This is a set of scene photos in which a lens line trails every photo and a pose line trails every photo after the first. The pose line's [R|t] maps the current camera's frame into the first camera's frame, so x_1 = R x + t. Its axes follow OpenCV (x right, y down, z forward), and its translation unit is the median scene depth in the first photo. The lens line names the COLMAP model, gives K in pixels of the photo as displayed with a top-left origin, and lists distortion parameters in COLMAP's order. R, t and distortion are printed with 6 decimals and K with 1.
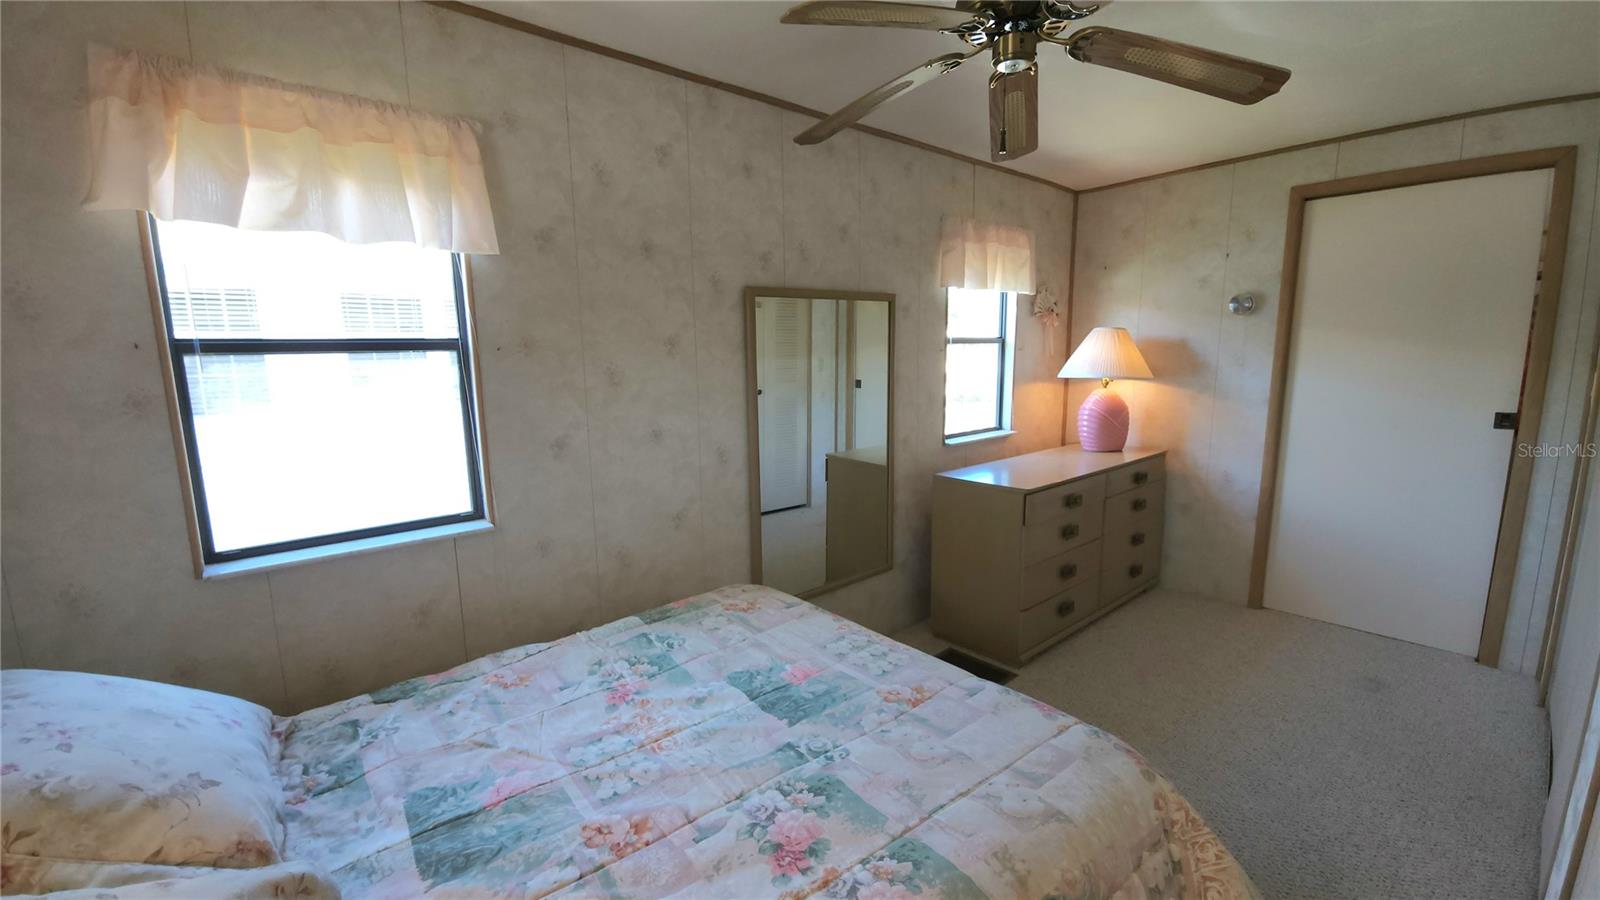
lens RADIAL K [[652.6, 0, 800.8], [0, 652.6, 459.5], [0, 0, 1]] dist [0.006579, -0.006292]
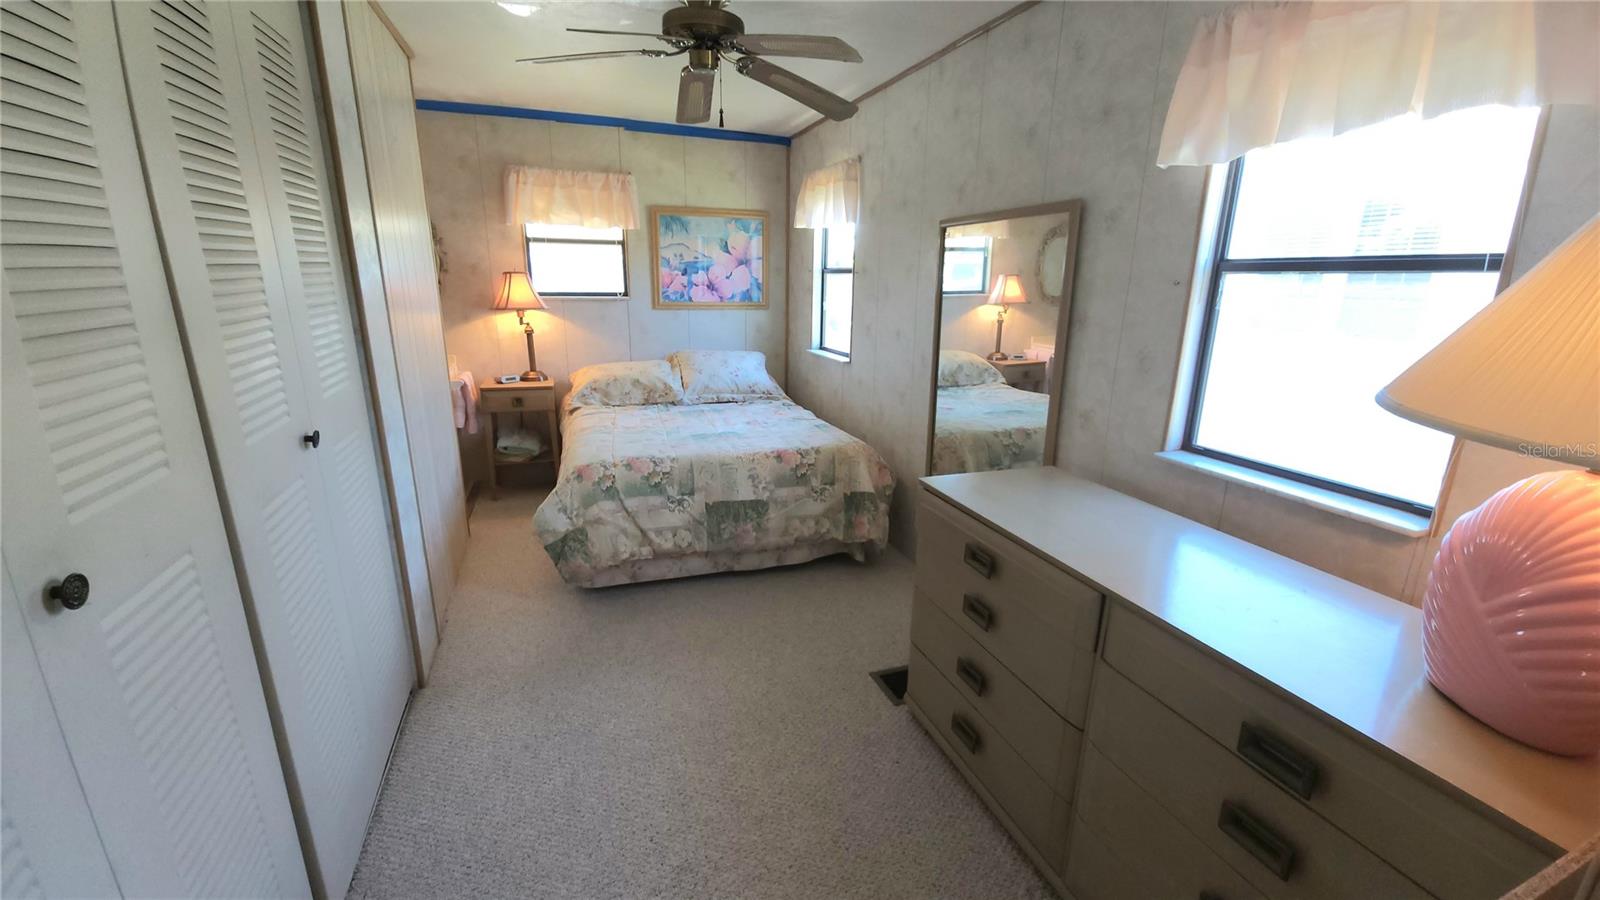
lens RADIAL K [[652.6, 0, 800.5], [0, 652.6, 452.1], [0, 0, 1]] dist [0.006579, -0.006292]
pose [[-0.361346, 0.261130, -0.895121, 1.064189], [-0.154135, 0.930050, 0.333541, -0.209234], [0.919604, 0.258493, -0.295820, 1.114079]]
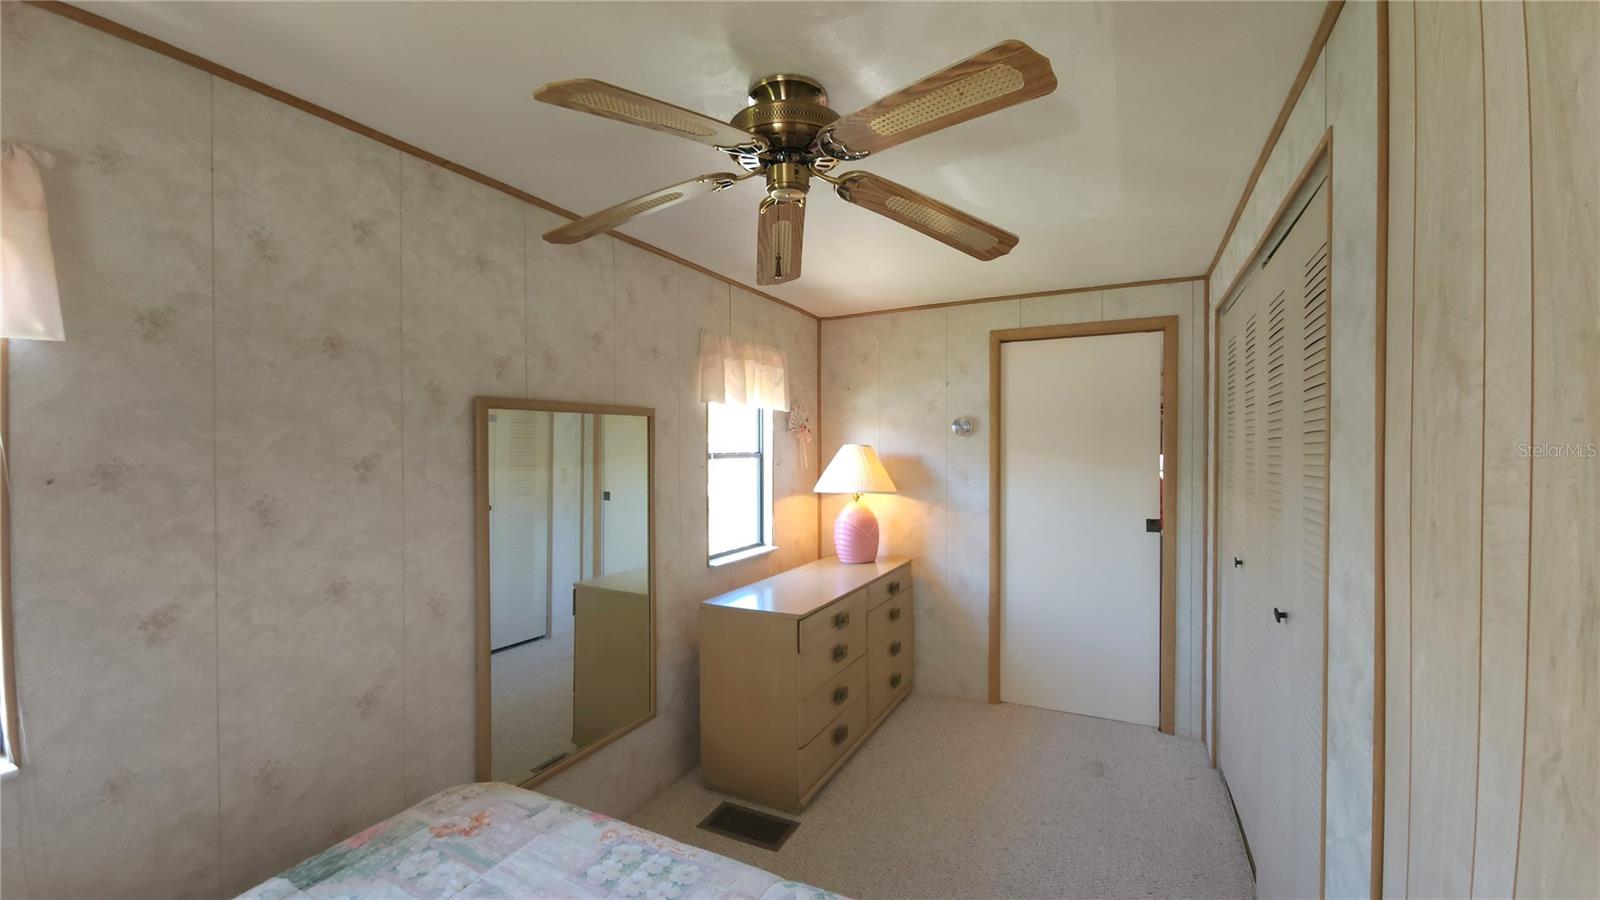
lens RADIAL K [[652.6, 0, 798.2], [0, 652.6, 458.0], [0, 0, 1]] dist [0.006579, -0.006292]
pose [[0.927728, 0.006578, 0.373200, -0.012707], [0.051379, 0.988077, -0.145136, -0.042850], [-0.369705, 0.153822, 0.916328, 0.096246]]
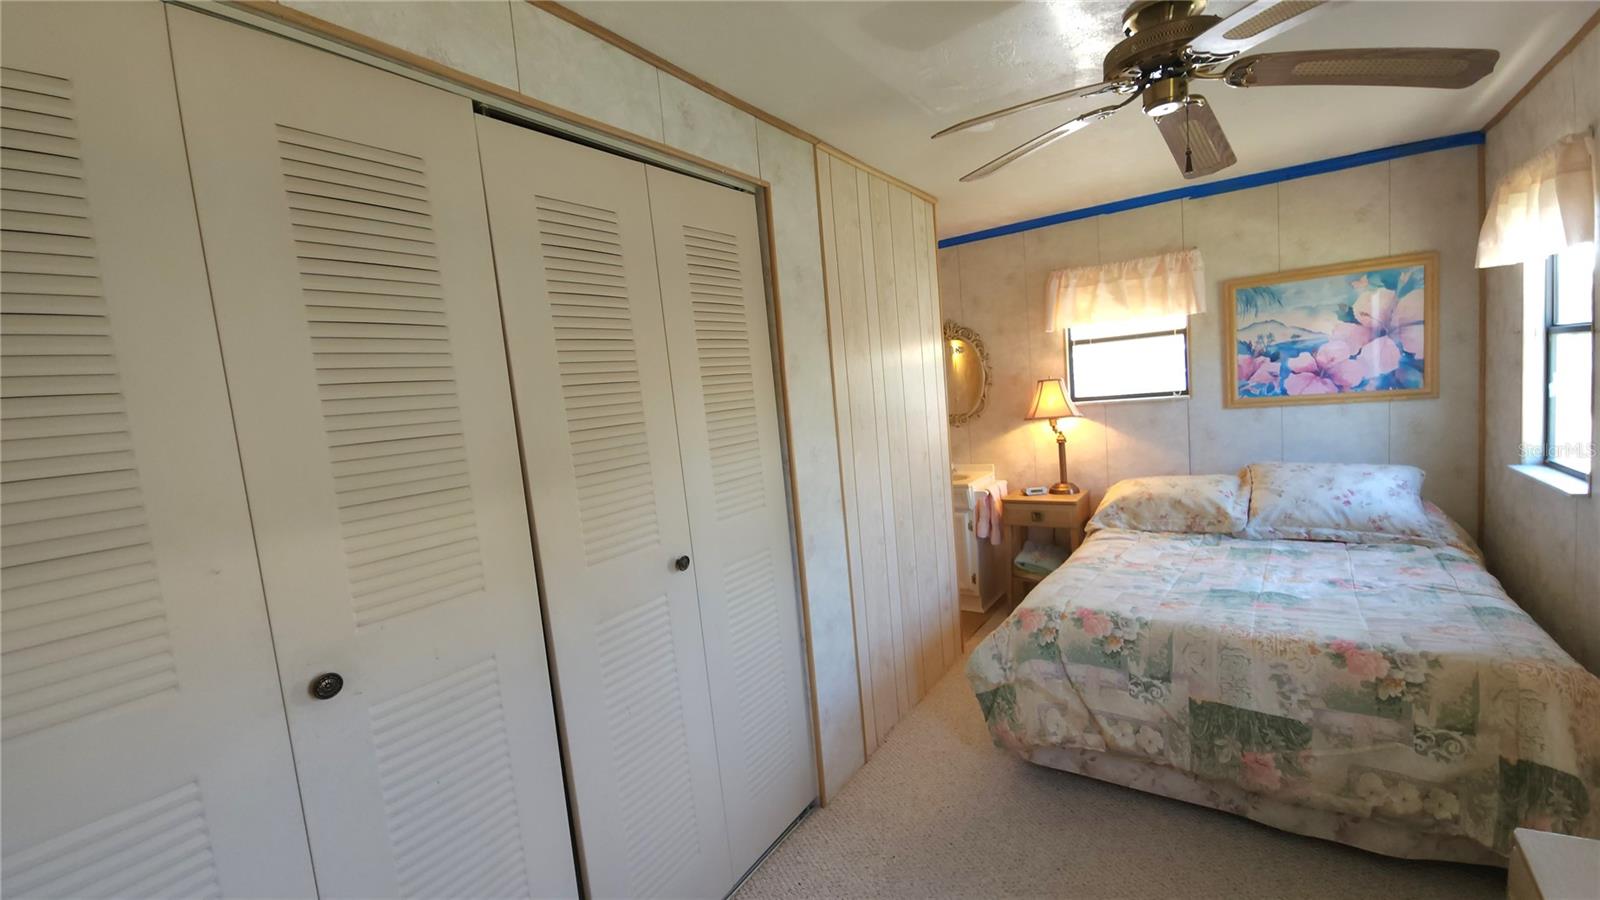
lens RADIAL K [[652.6, 0, 803.8], [0, 652.6, 451.9], [0, 0, 1]] dist [0.006579, -0.006292]
pose [[-0.958984, 0.131908, -0.250898, 0.737682], [0.068177, 0.966478, 0.247532, -0.229255], [0.275139, 0.220274, -0.935830, 1.182969]]
